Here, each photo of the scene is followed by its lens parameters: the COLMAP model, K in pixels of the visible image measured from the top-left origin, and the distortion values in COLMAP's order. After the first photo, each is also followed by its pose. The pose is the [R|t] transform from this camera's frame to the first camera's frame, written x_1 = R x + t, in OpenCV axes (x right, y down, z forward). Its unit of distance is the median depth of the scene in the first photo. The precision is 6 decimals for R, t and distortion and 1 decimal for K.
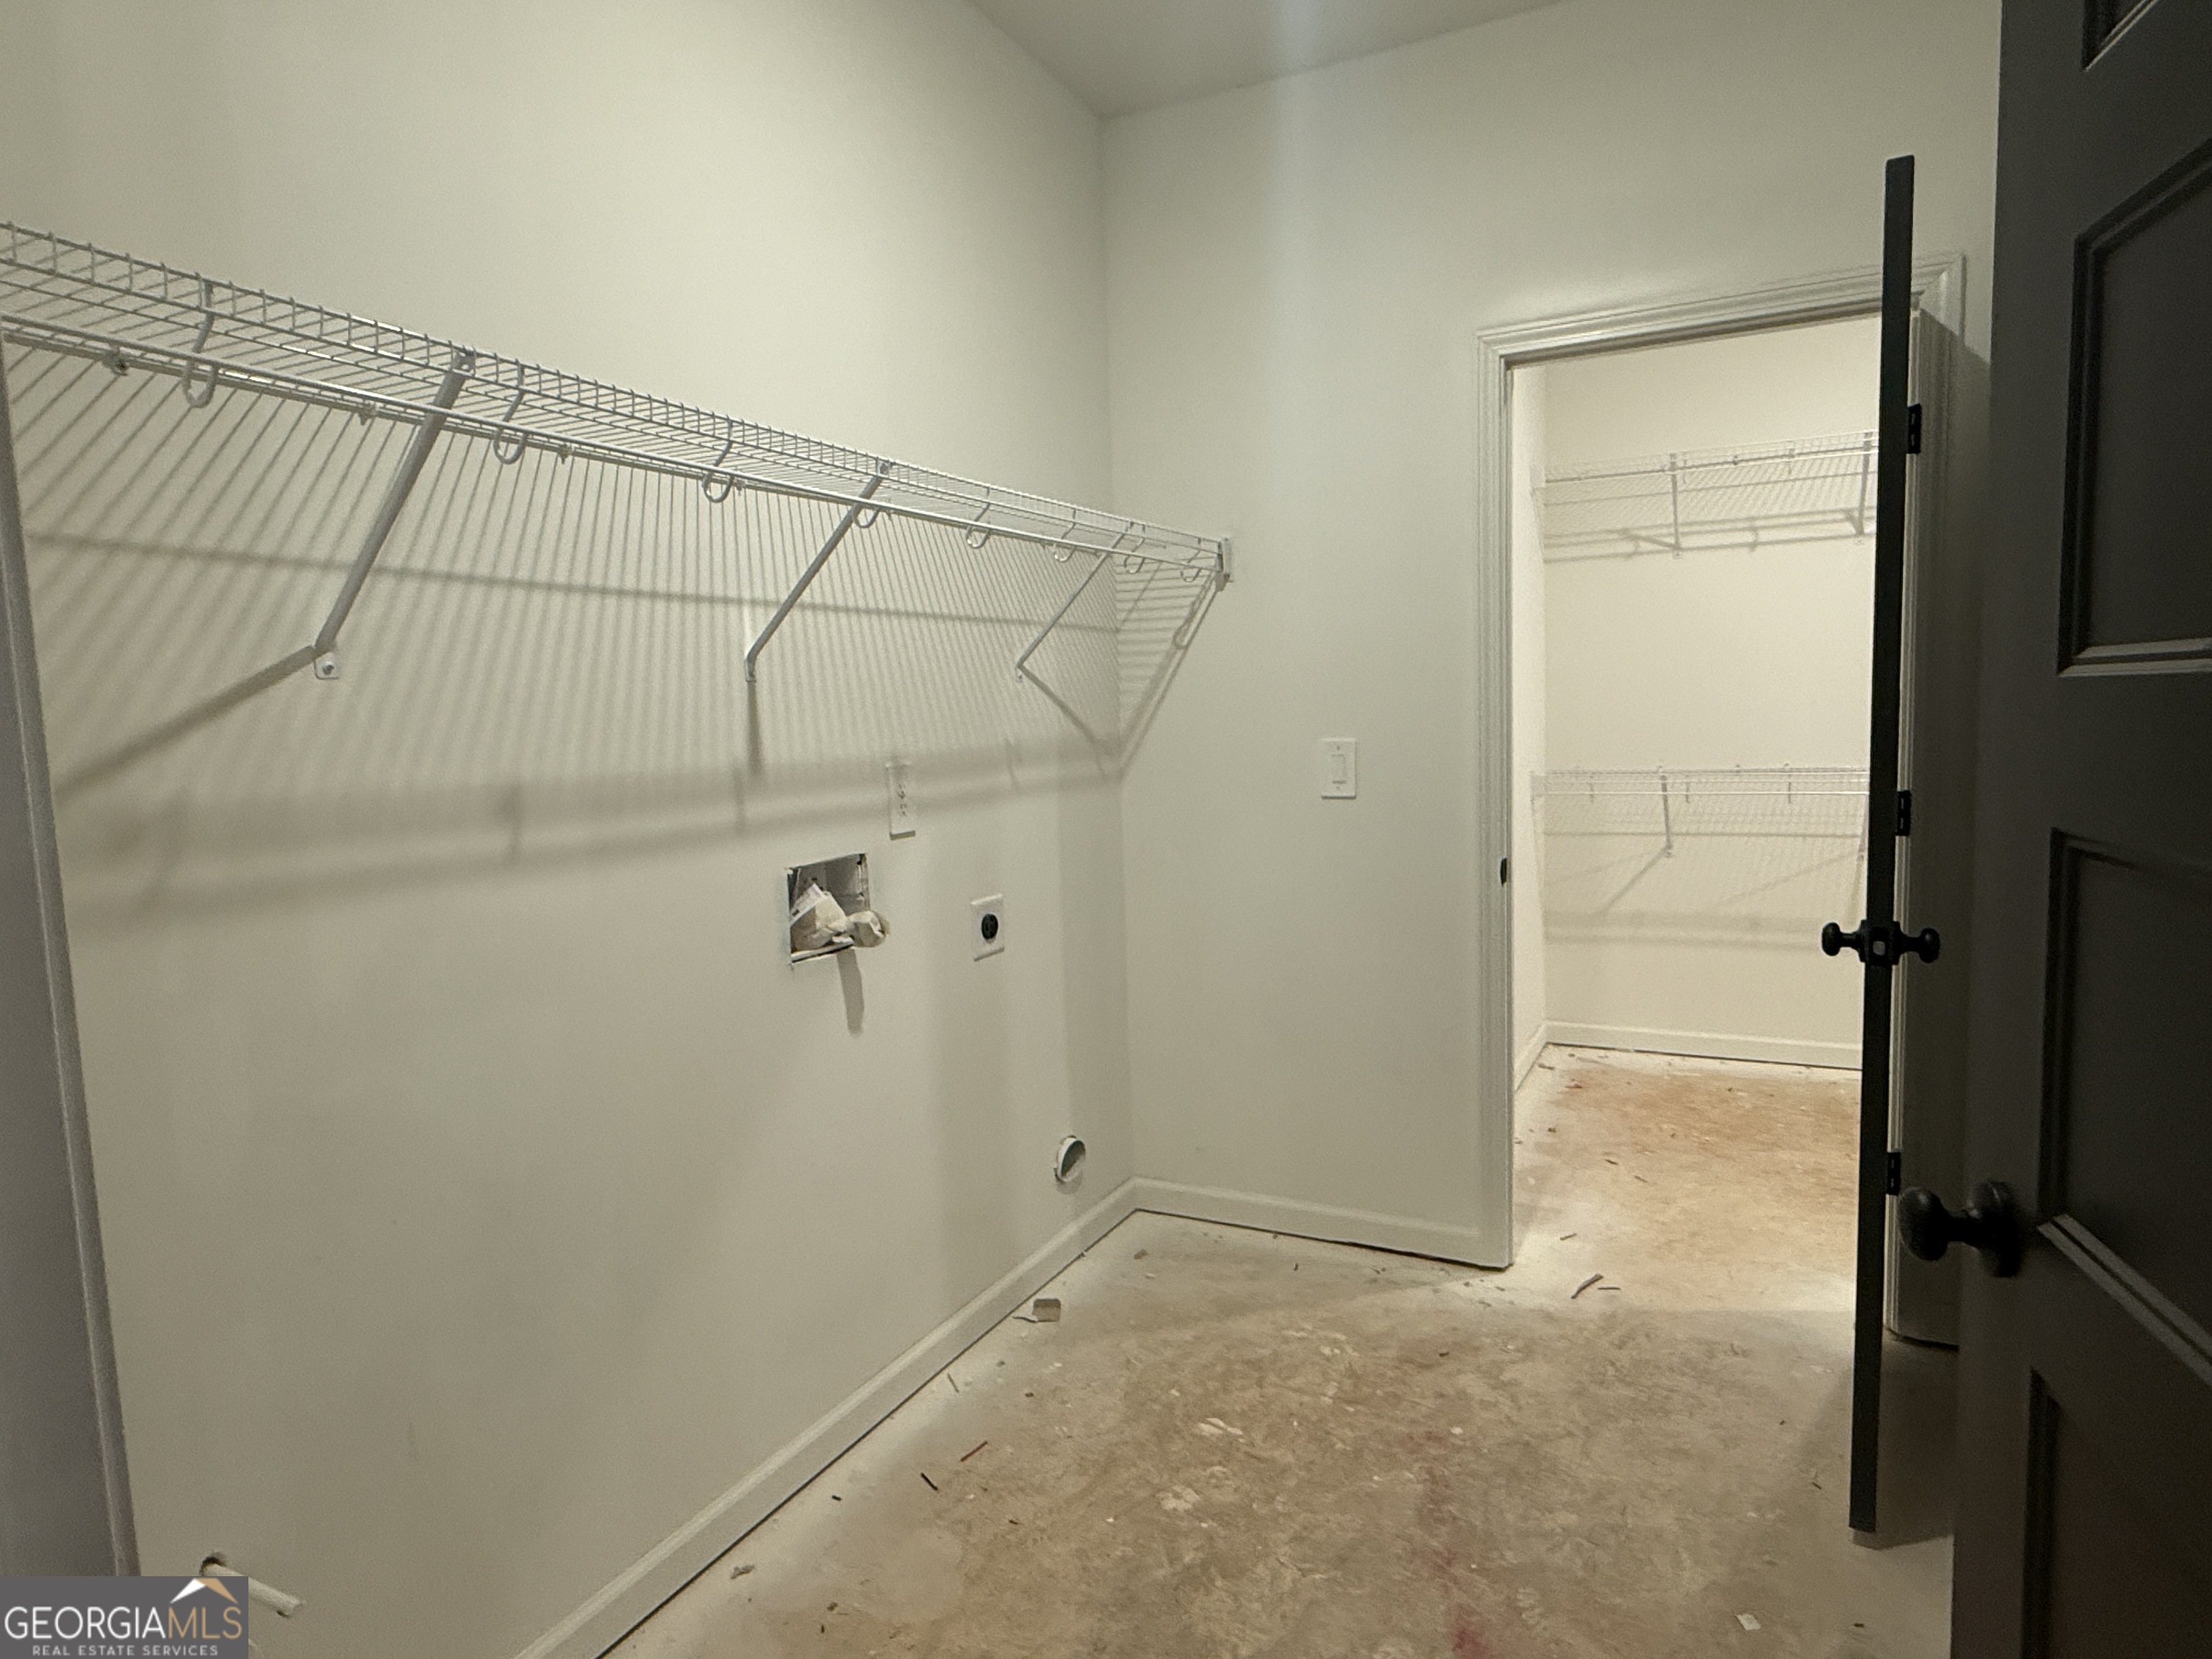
lens RADIAL K [[1287.2, 0, 1103.3], [0, 1287.2, 829.1], [0, 0, 1]] dist [-0.000336, 0.004521]
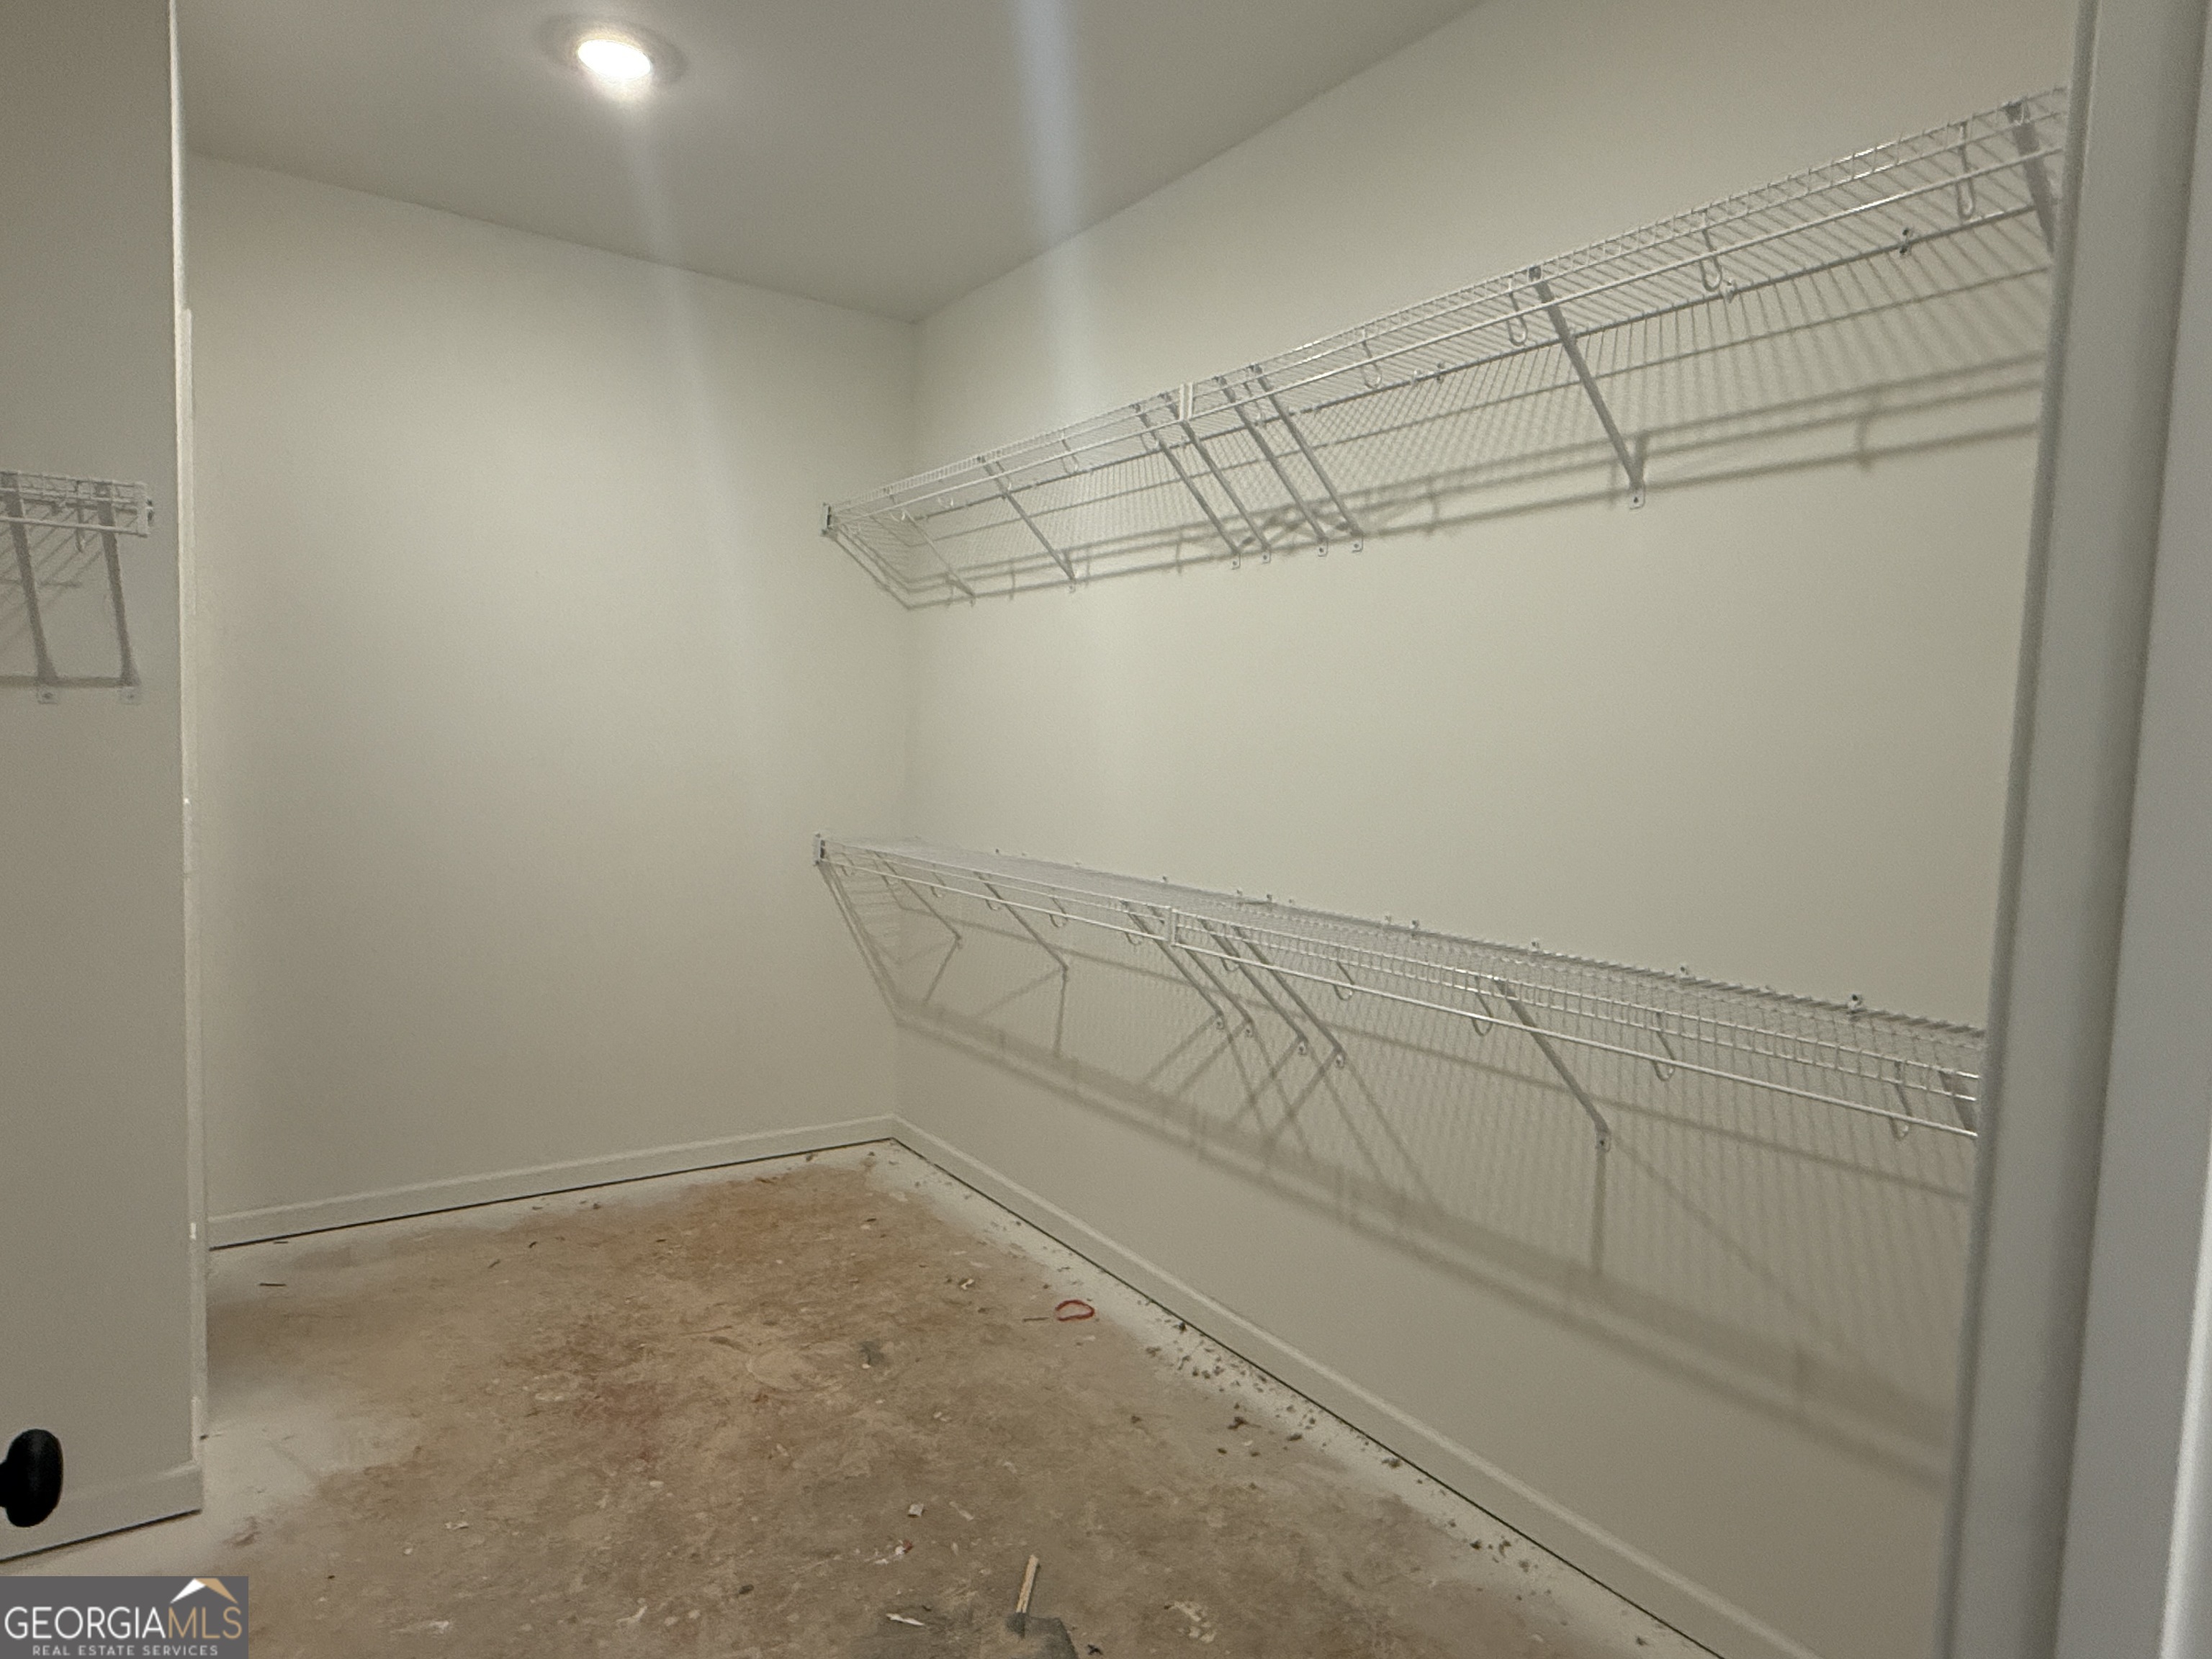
lens RADIAL K [[1287.2, 0, 1106.8], [0, 1287.2, 833.4], [0, 0, 1]] dist [-0.000336, 0.004521]
pose [[0.883882, 0.098019, -0.457323, 0.963889], [-0.109460, 0.993990, 0.001487, -0.071140], [0.454720, 0.048745, 0.889299, 0.284092]]
